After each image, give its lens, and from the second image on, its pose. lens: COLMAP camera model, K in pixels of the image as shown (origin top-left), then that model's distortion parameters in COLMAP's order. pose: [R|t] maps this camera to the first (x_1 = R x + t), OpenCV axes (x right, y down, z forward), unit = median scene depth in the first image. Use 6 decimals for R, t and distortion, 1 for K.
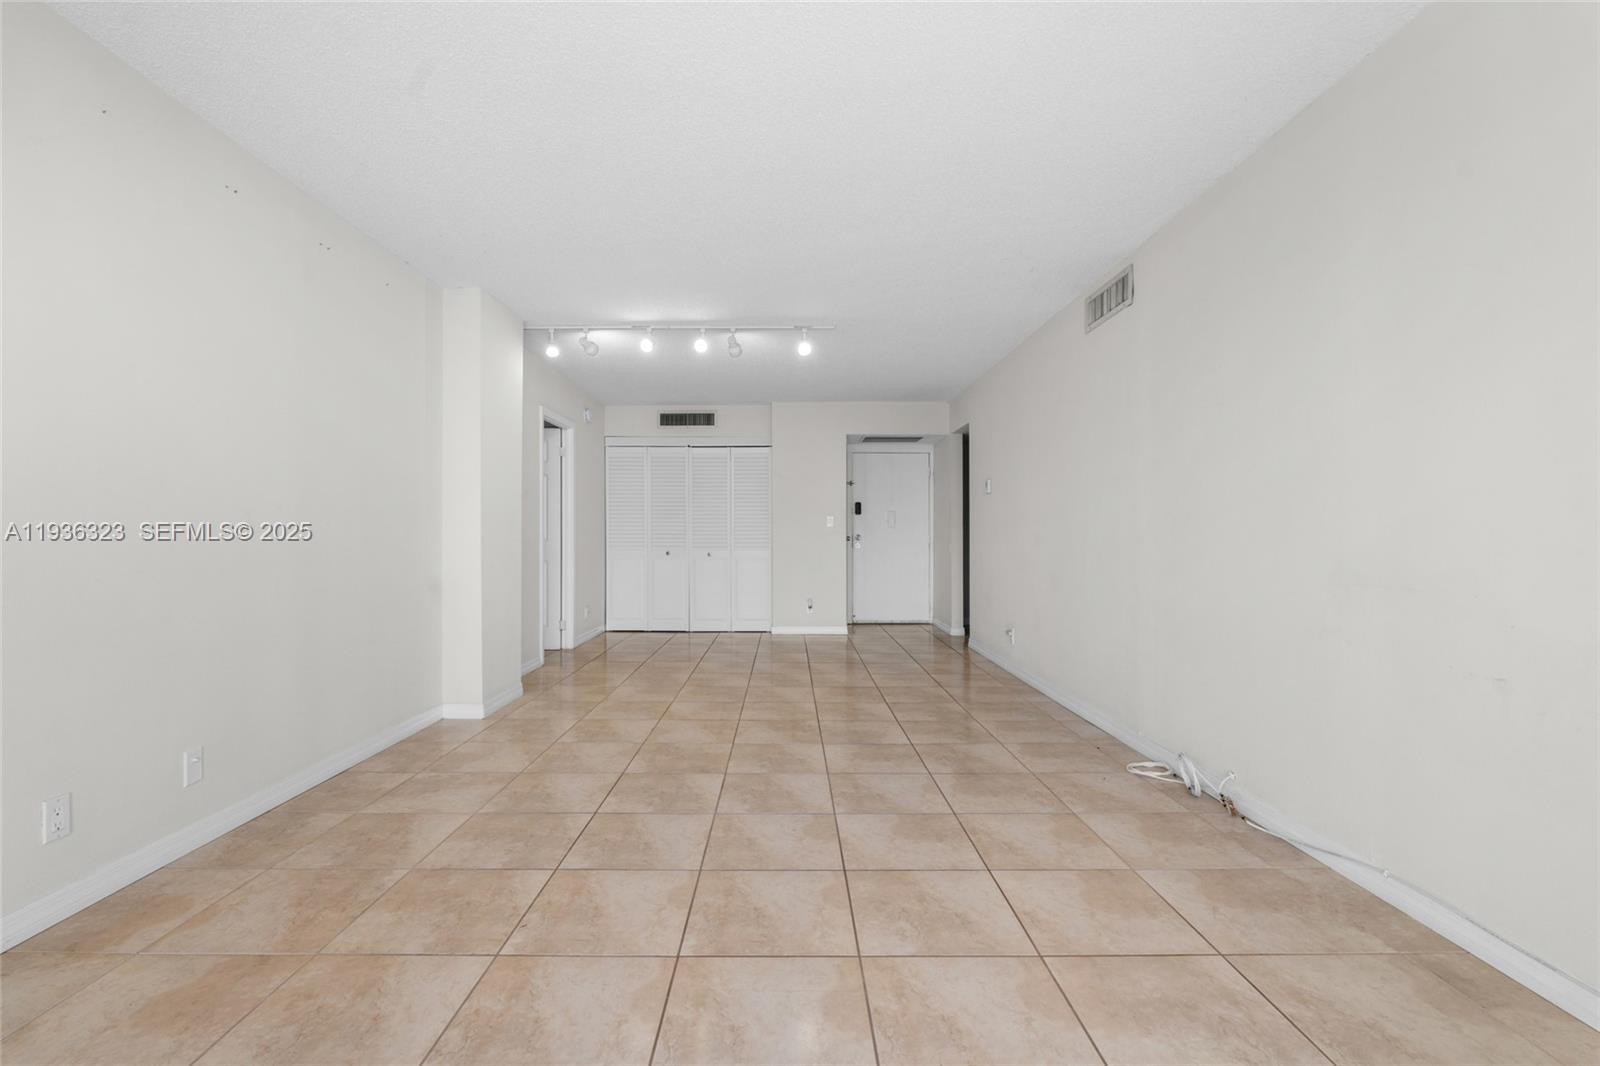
lens RADIAL K [[707.6, 0, 798.0], [0, 707.6, 539.7], [0, 0, 1]] dist [-0.005045, 0.000543]
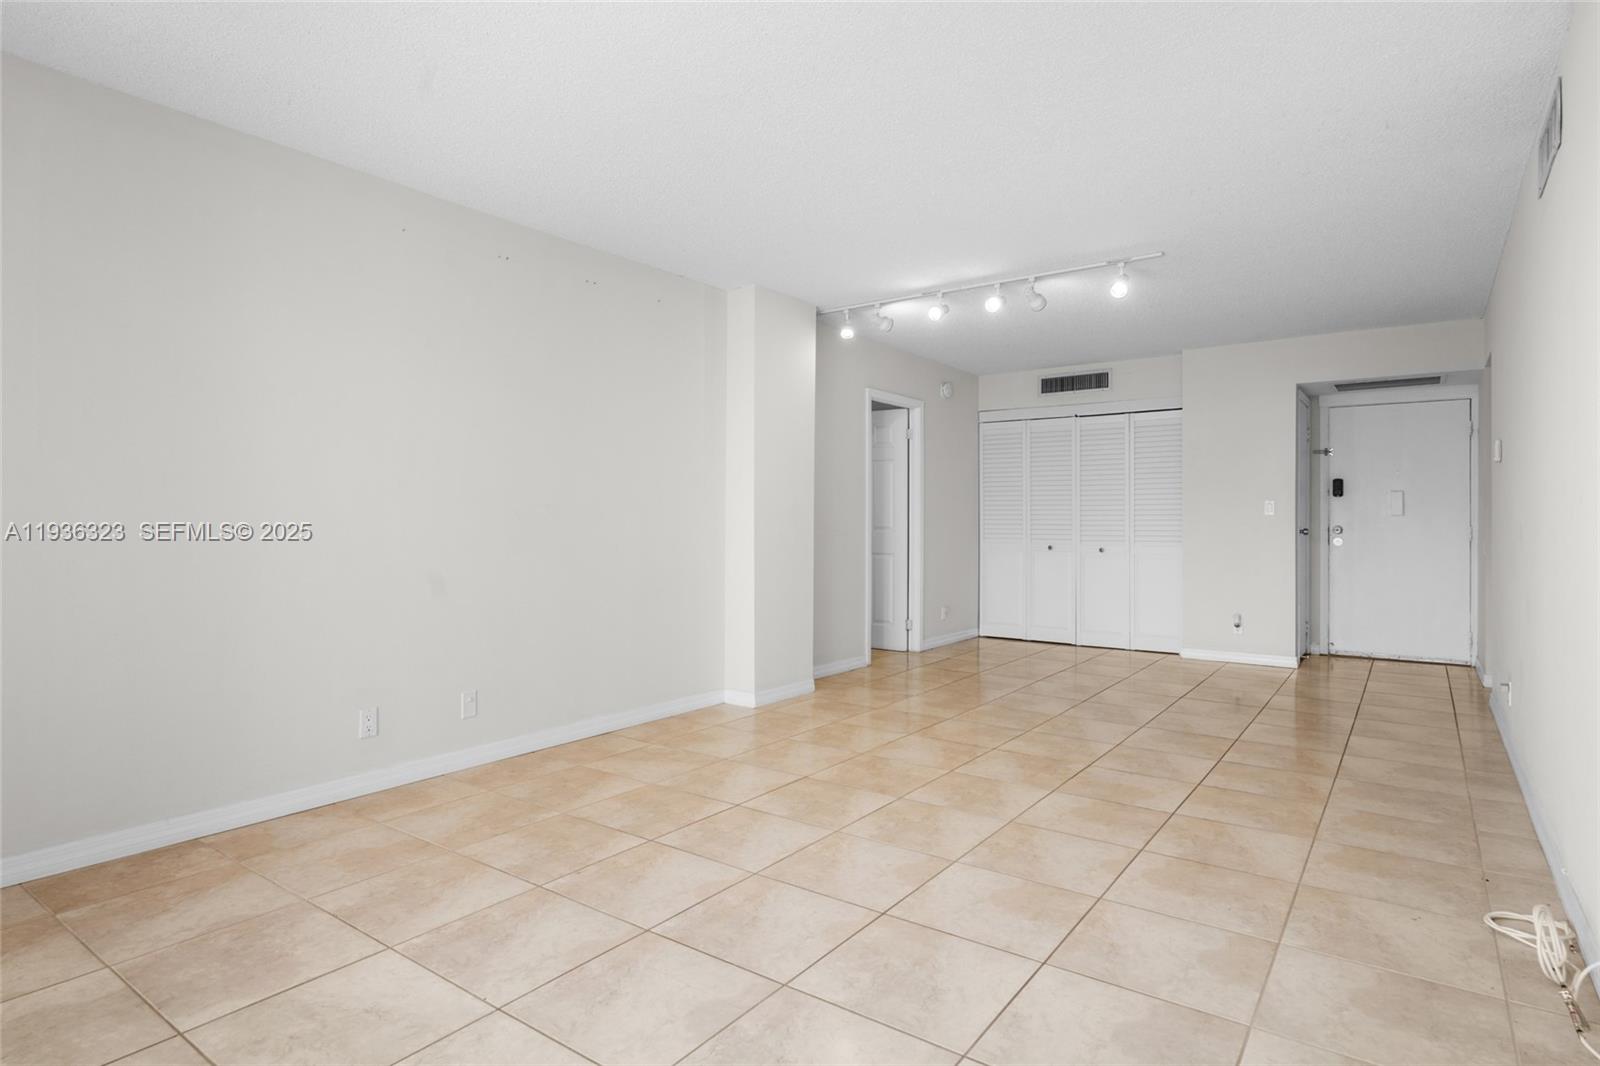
lens RADIAL K [[861.0, 0, 799.5], [0, 861.0, 524.3], [0, 0, 1]] dist [-0.001078, 0.000447]
pose [[0.808133, 0.003461, -0.588990, 0.432659], [-0.005785, 0.999981, -0.002061, -0.011229], [0.588971, 0.005073, 0.808138, 0.046663]]
